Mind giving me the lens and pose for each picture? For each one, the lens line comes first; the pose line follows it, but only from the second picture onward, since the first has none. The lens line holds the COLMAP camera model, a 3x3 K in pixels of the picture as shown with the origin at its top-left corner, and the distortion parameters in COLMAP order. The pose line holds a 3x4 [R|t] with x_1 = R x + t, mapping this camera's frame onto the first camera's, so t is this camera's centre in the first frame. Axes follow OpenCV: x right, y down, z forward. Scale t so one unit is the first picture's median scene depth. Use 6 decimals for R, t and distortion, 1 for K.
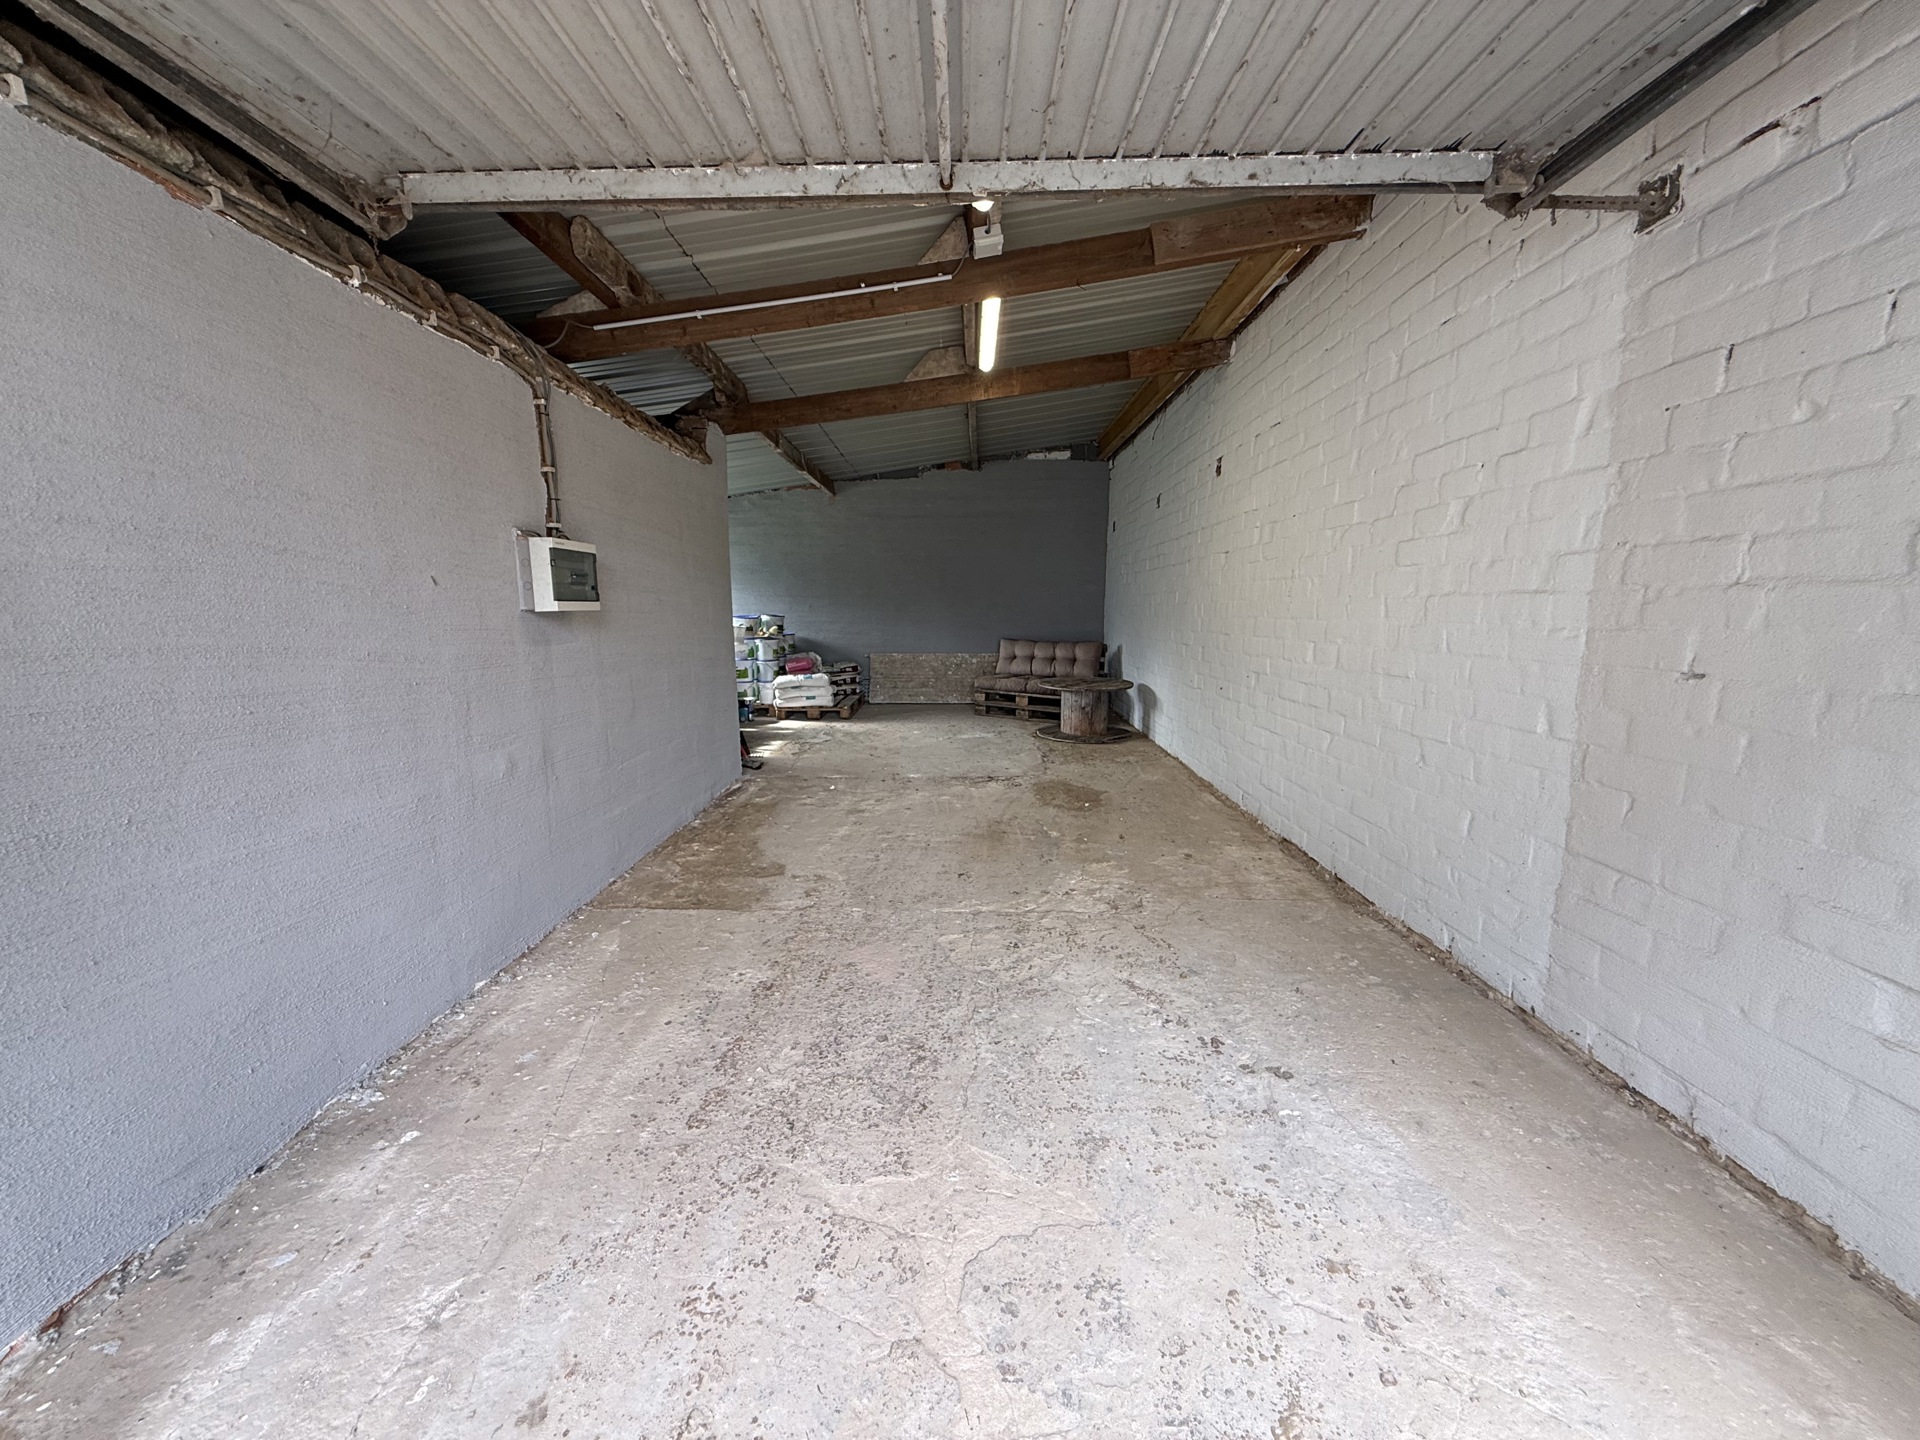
lens RADIAL K [[761.9, 0, 956.2], [0, 761.9, 718.7], [0, 0, 1]] dist [-0.002082, 0.000370]
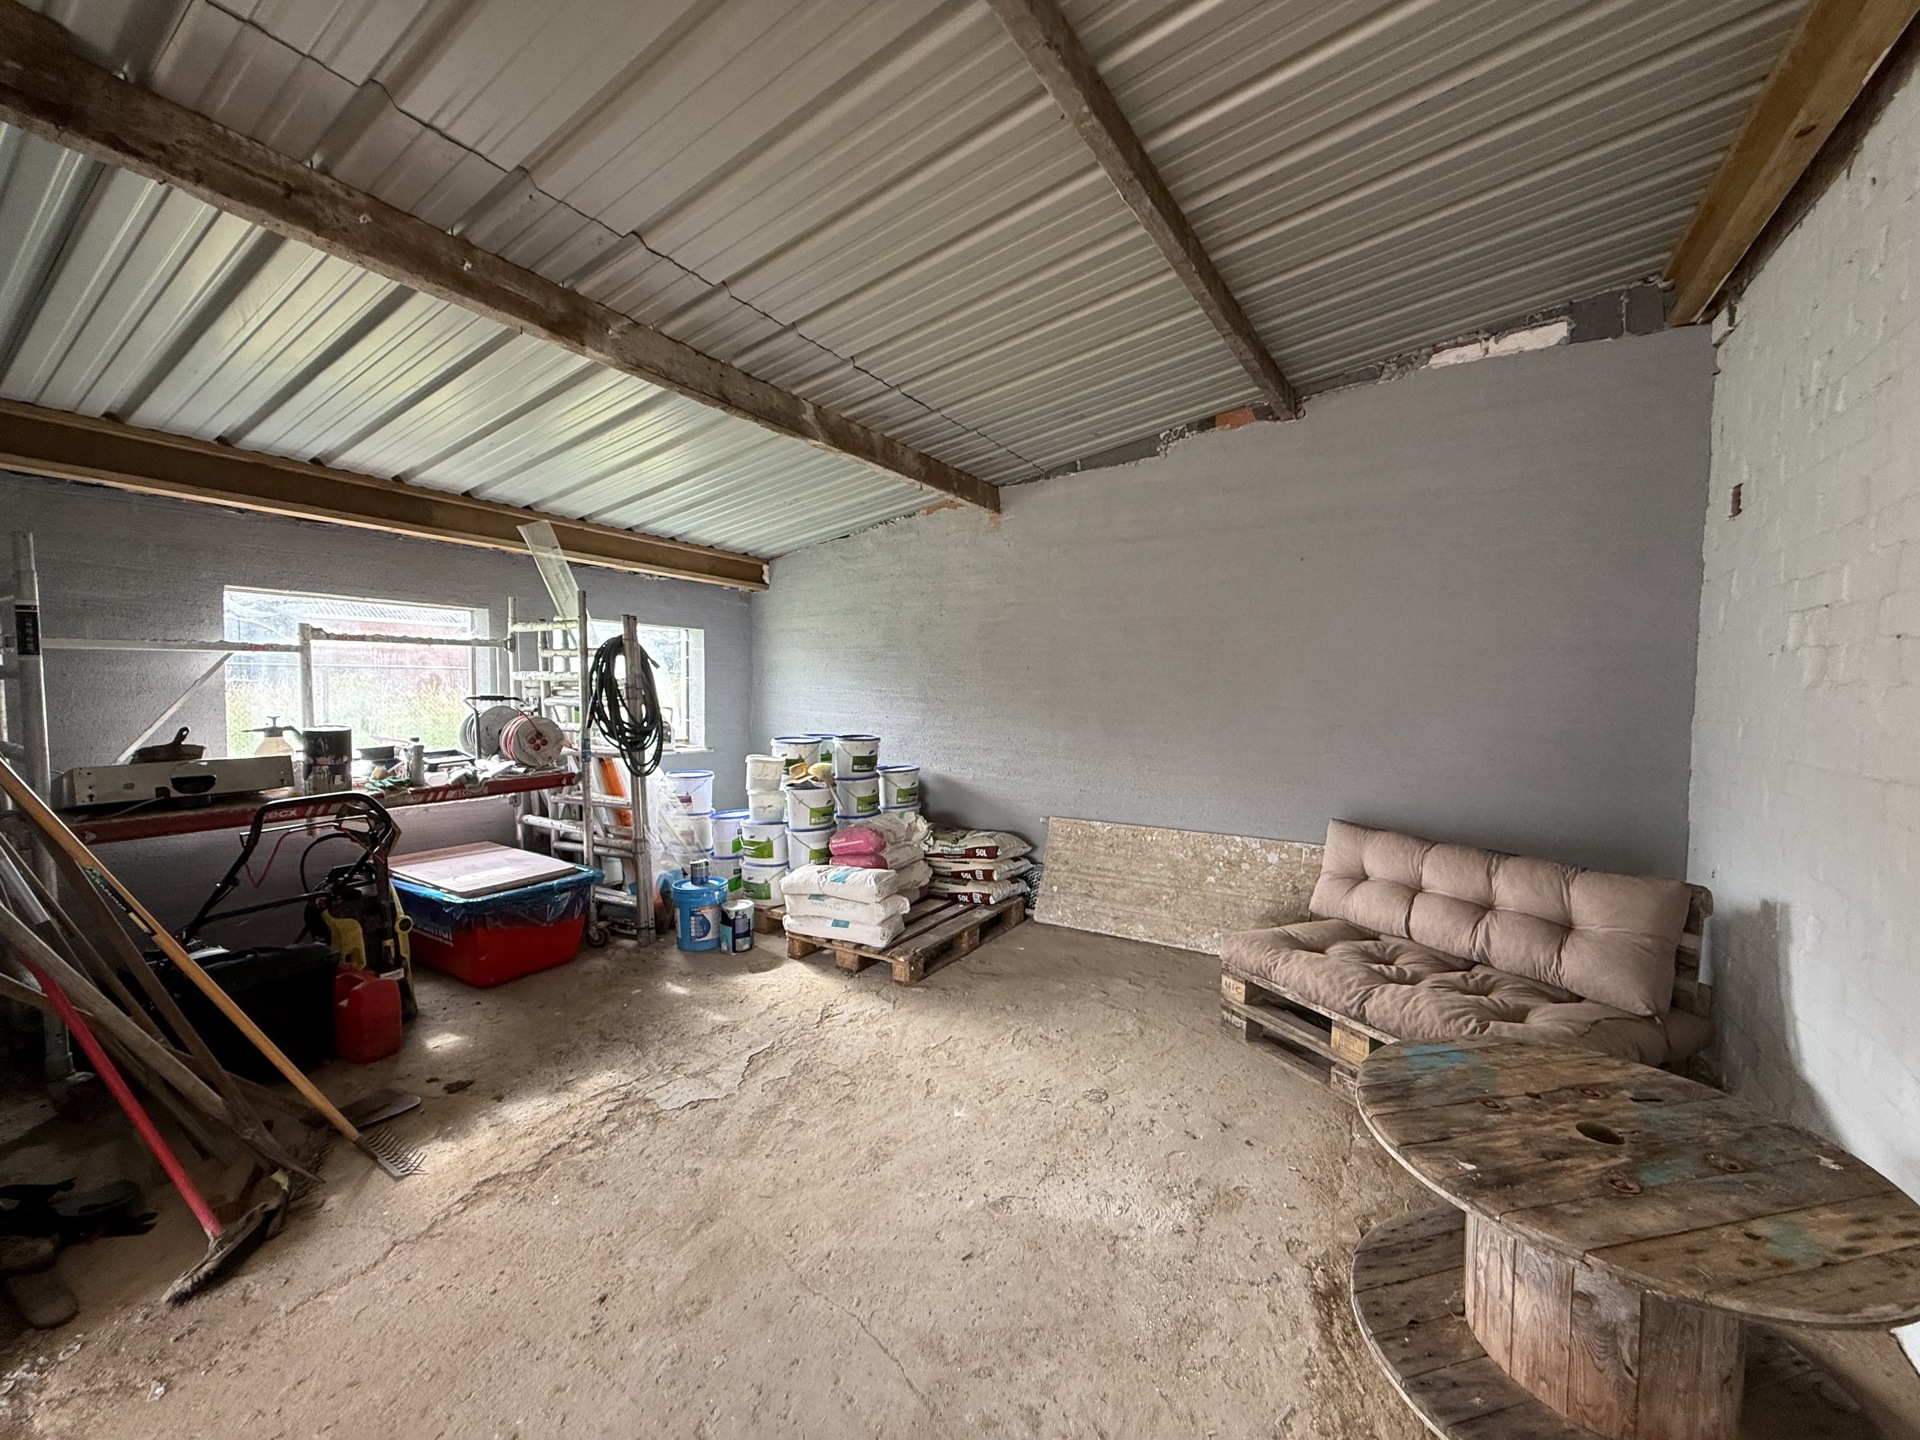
lens RADIAL K [[761.9, 0, 956.2], [0, 761.9, 718.7], [0, 0, 1]] dist [-0.002082, 0.000370]
pose [[0.847707, 0.027045, -0.529775, 0.102056], [-0.084548, 0.992821, -0.084605, -0.107572], [0.523684, 0.116511, 0.843908, 0.574039]]
